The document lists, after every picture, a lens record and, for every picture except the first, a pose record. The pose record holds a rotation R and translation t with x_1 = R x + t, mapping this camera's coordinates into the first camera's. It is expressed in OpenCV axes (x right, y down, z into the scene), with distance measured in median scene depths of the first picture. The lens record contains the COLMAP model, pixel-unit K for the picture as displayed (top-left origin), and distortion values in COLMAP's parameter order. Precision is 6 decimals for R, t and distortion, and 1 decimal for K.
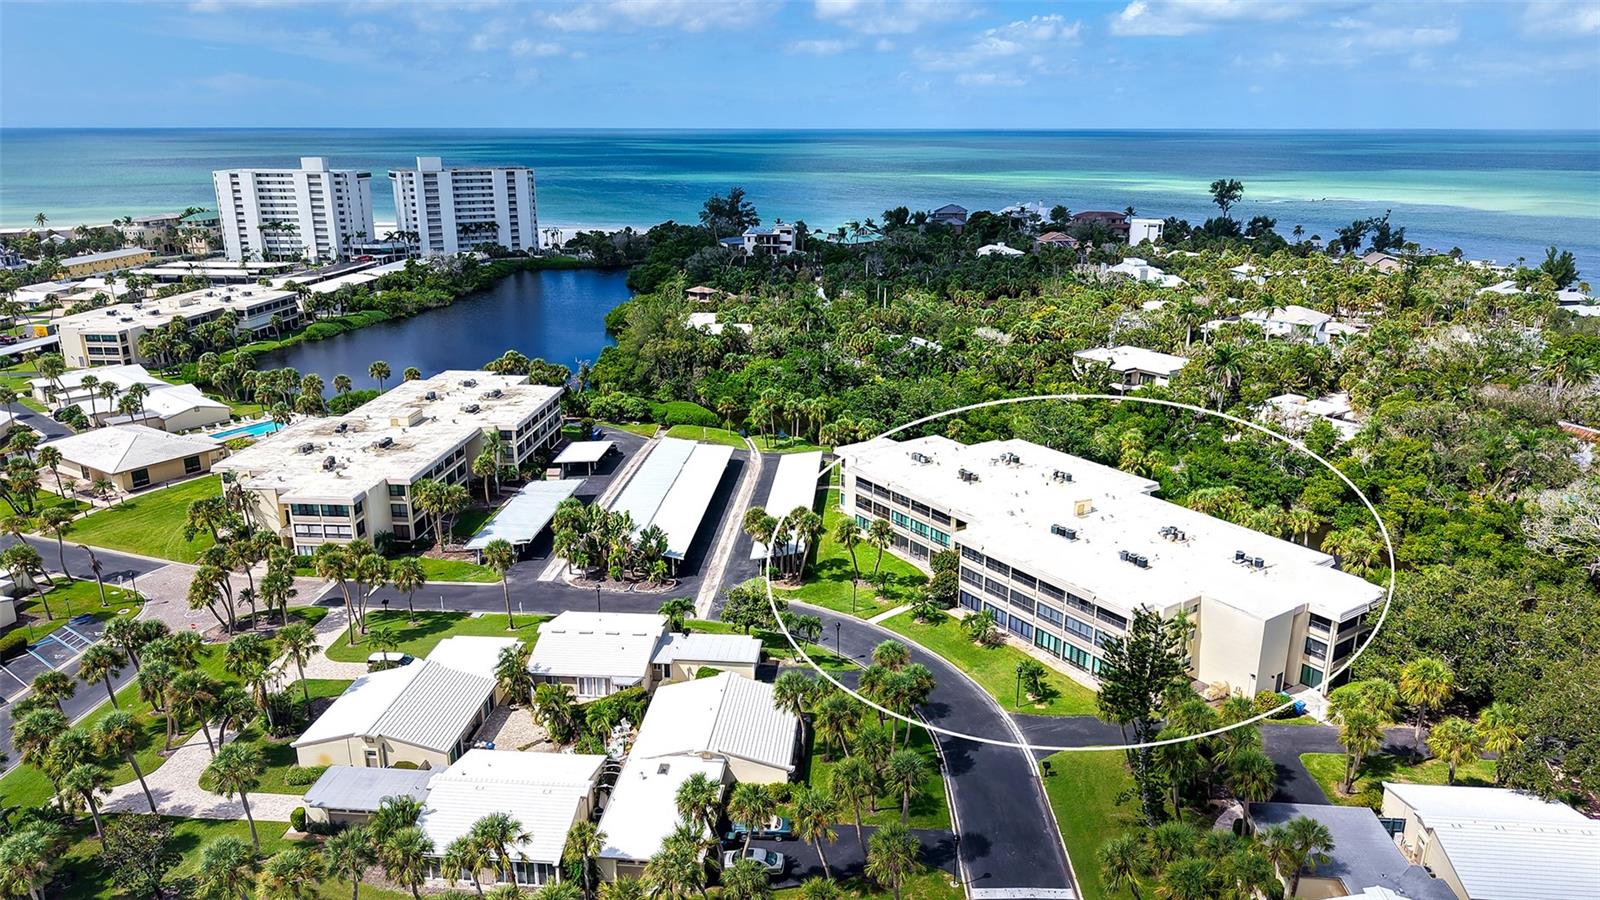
lens RADIAL K [[1048.3, 0, 800.0], [0, 1048.3, 450.0], [0, 0, 1]] dist [-0.002036, -0.001566]
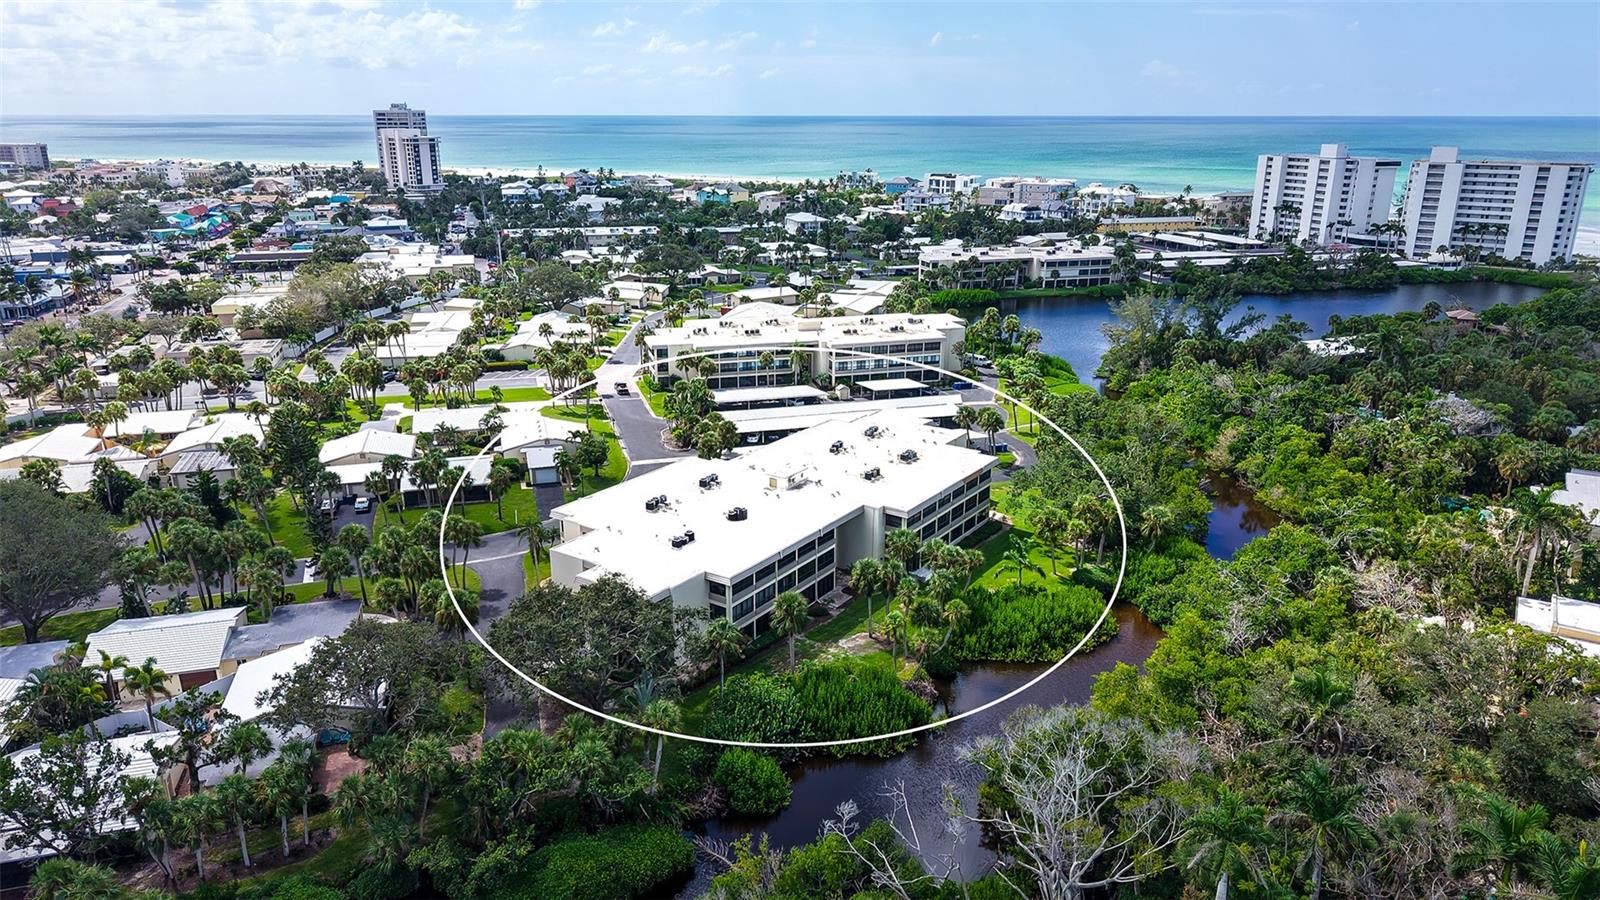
lens RADIAL K [[1048.3, 0, 800.0], [0, 1048.3, 450.0], [0, 0, 1]] dist [-0.002036, -0.001566]
pose [[0.350579, 0.282710, -0.892844, 0.342082], [-0.274097, 0.942578, 0.190833, -0.051551], [0.895525, 0.177824, 0.407938, 0.175363]]
